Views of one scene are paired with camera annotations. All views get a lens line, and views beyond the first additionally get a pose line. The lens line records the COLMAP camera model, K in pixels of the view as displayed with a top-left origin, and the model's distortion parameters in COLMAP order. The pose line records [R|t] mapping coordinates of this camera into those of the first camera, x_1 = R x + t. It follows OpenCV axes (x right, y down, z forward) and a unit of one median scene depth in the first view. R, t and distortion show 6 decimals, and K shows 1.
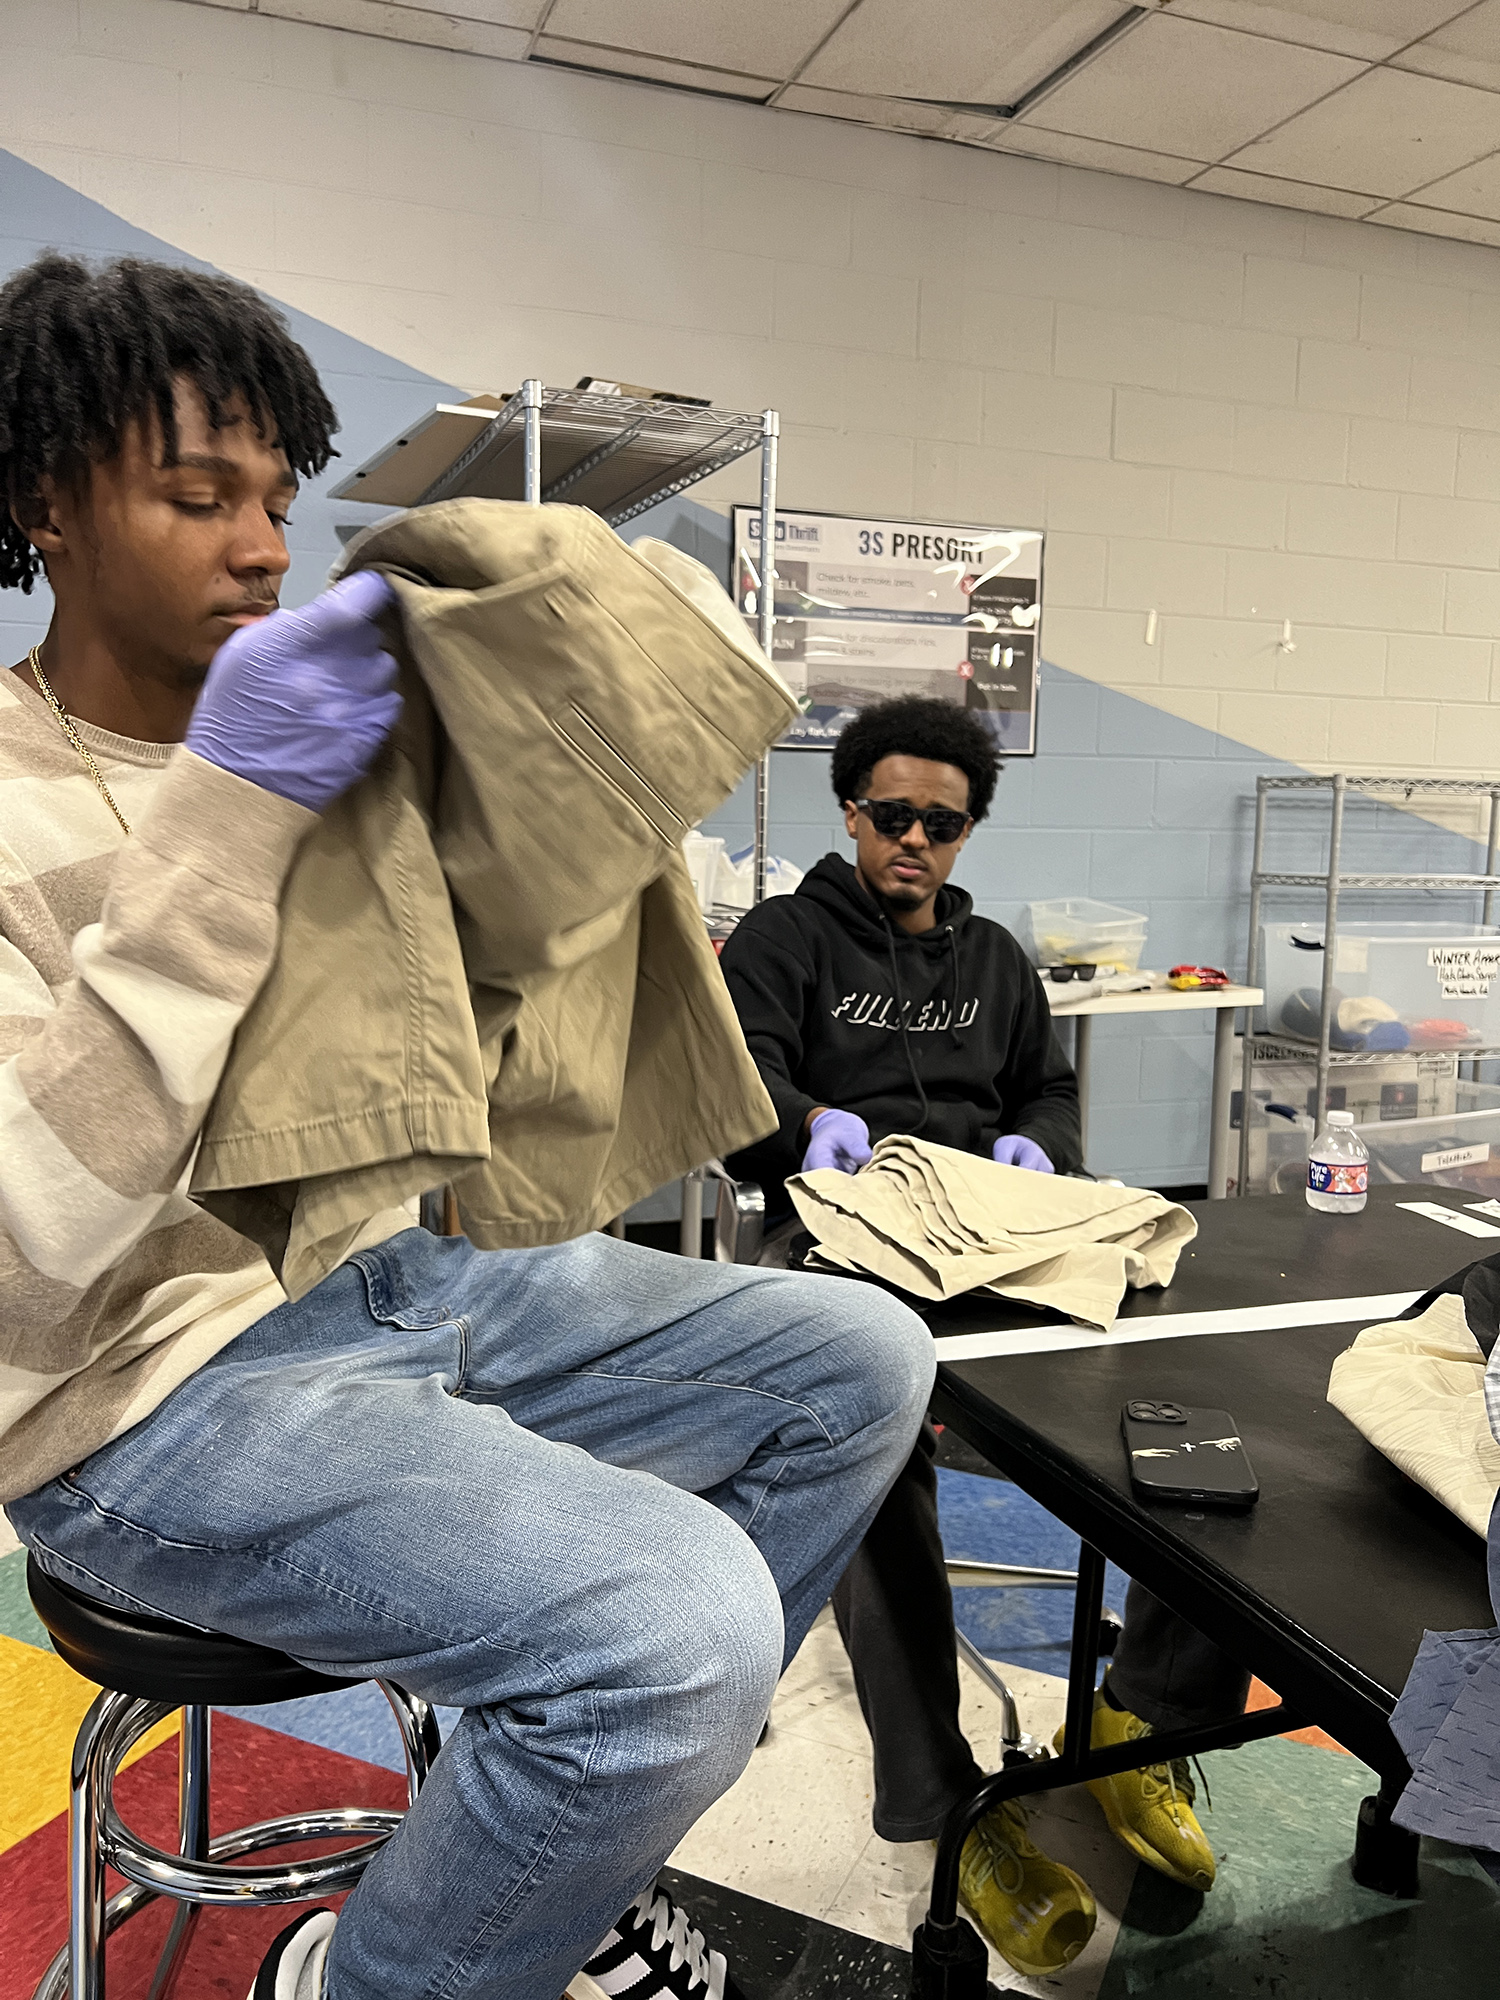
lens RADIAL K [[1508.2, 0, 757.2], [0, 1508.2, 982.4], [0, 0, 1]] dist [0.040666, -0.037175]
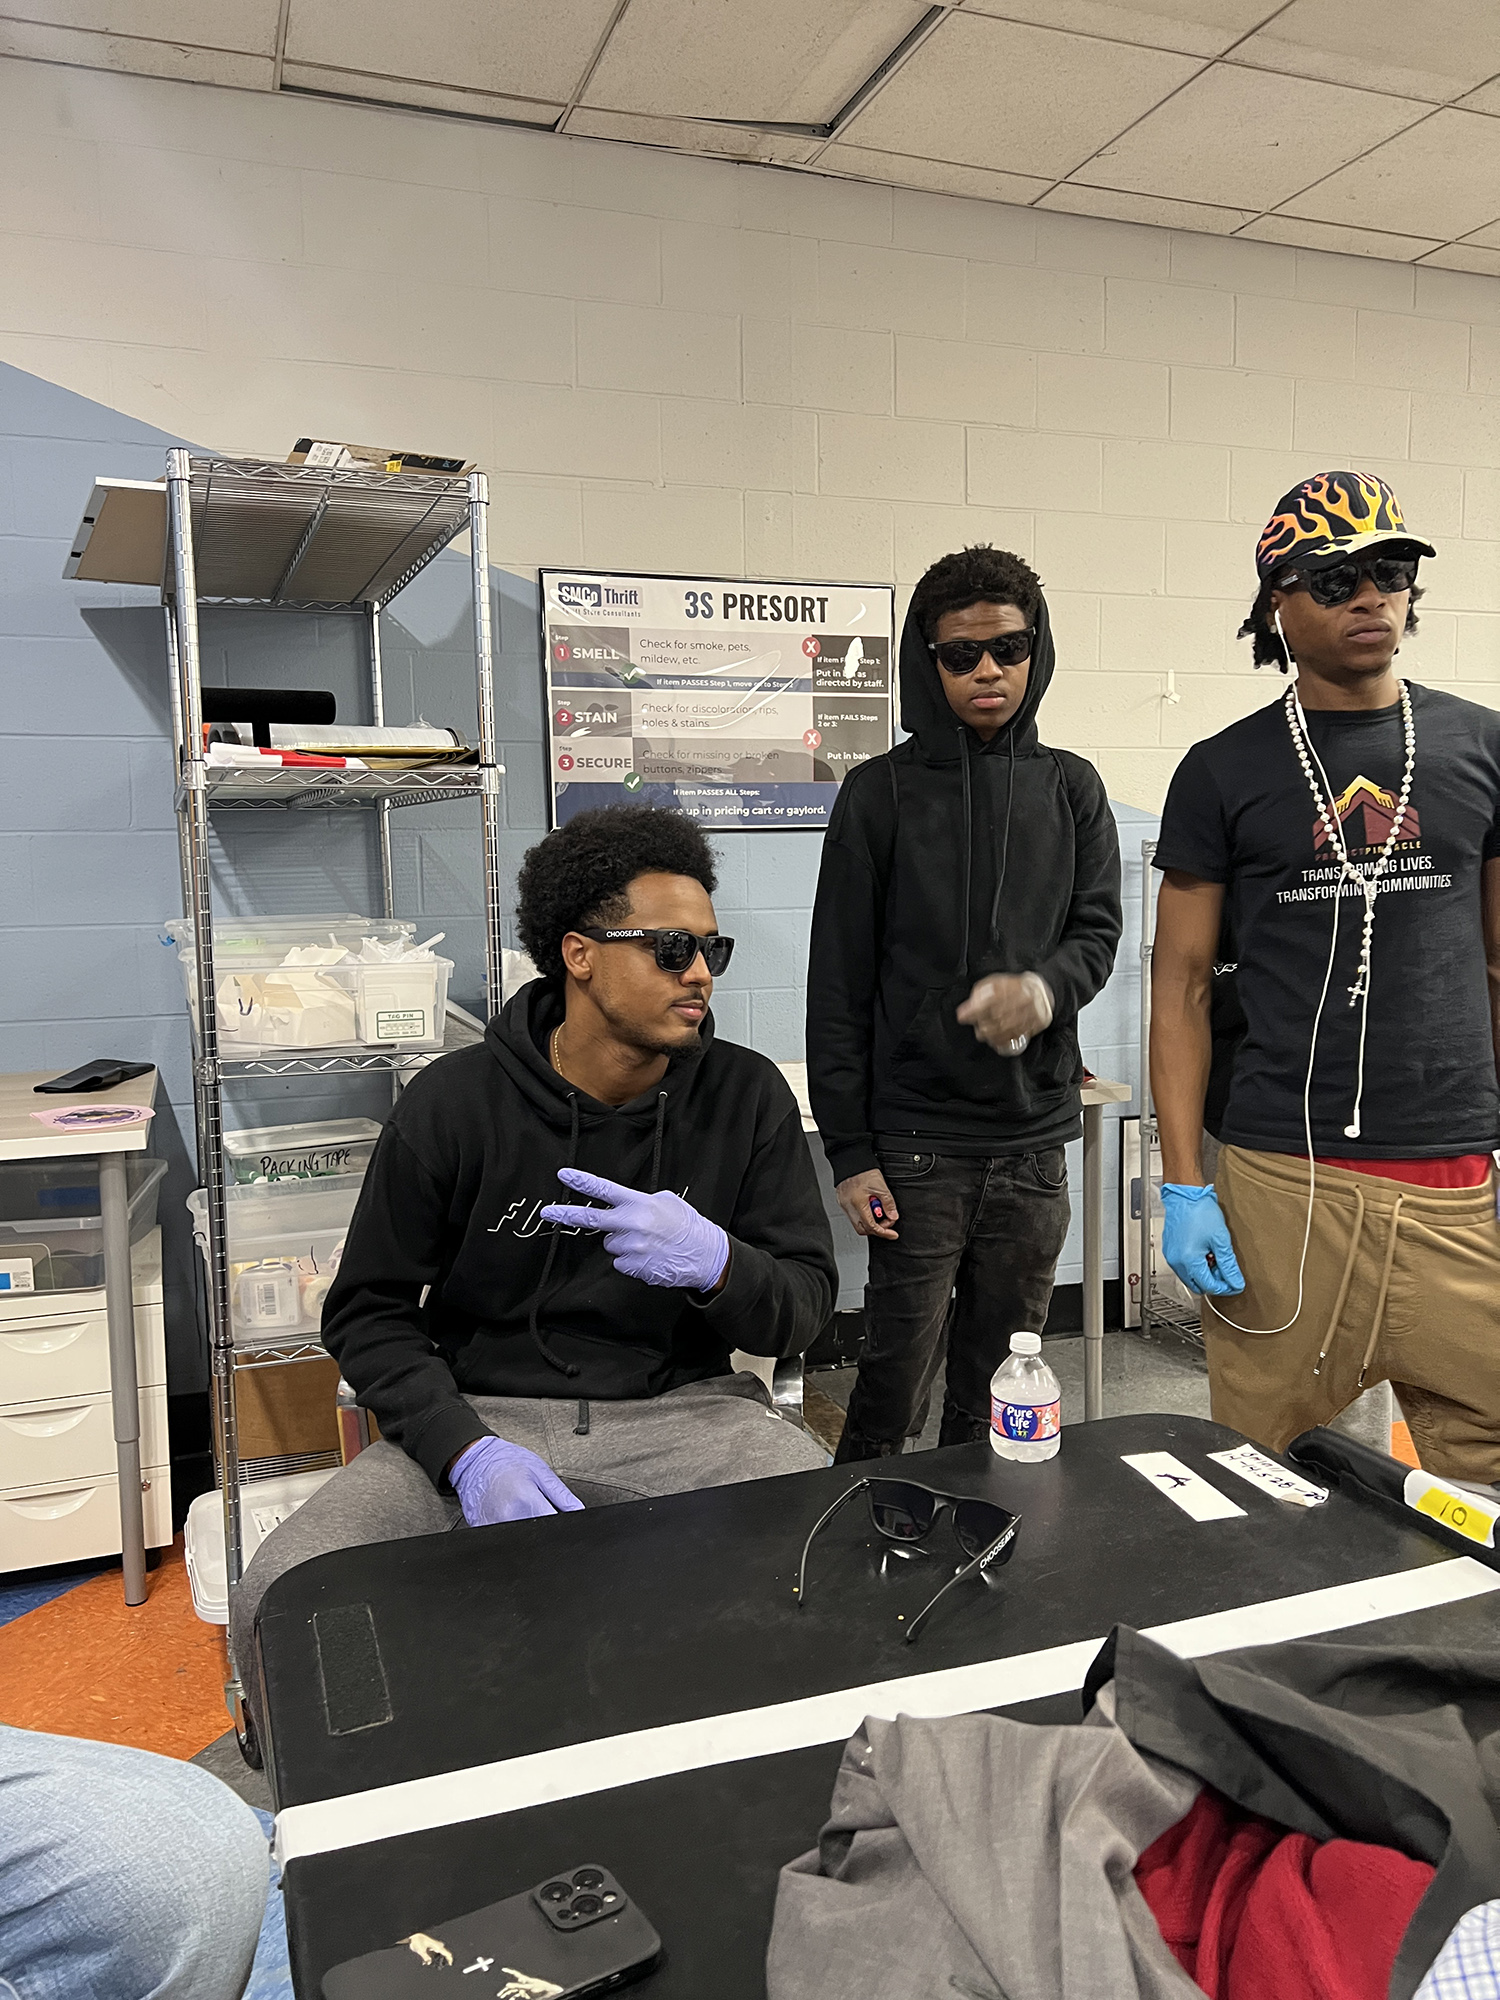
lens RADIAL K [[1508.2, 0, 742.6], [0, 1508.2, 1014.5], [0, 0, 1]] dist [0.040666, -0.037175]
pose [[0.999472, -0.031757, -0.006907, 0.101506], [0.031723, 0.999485, -0.004909, -0.037630], [0.007060, 0.004687, 0.999964, 0.086453]]
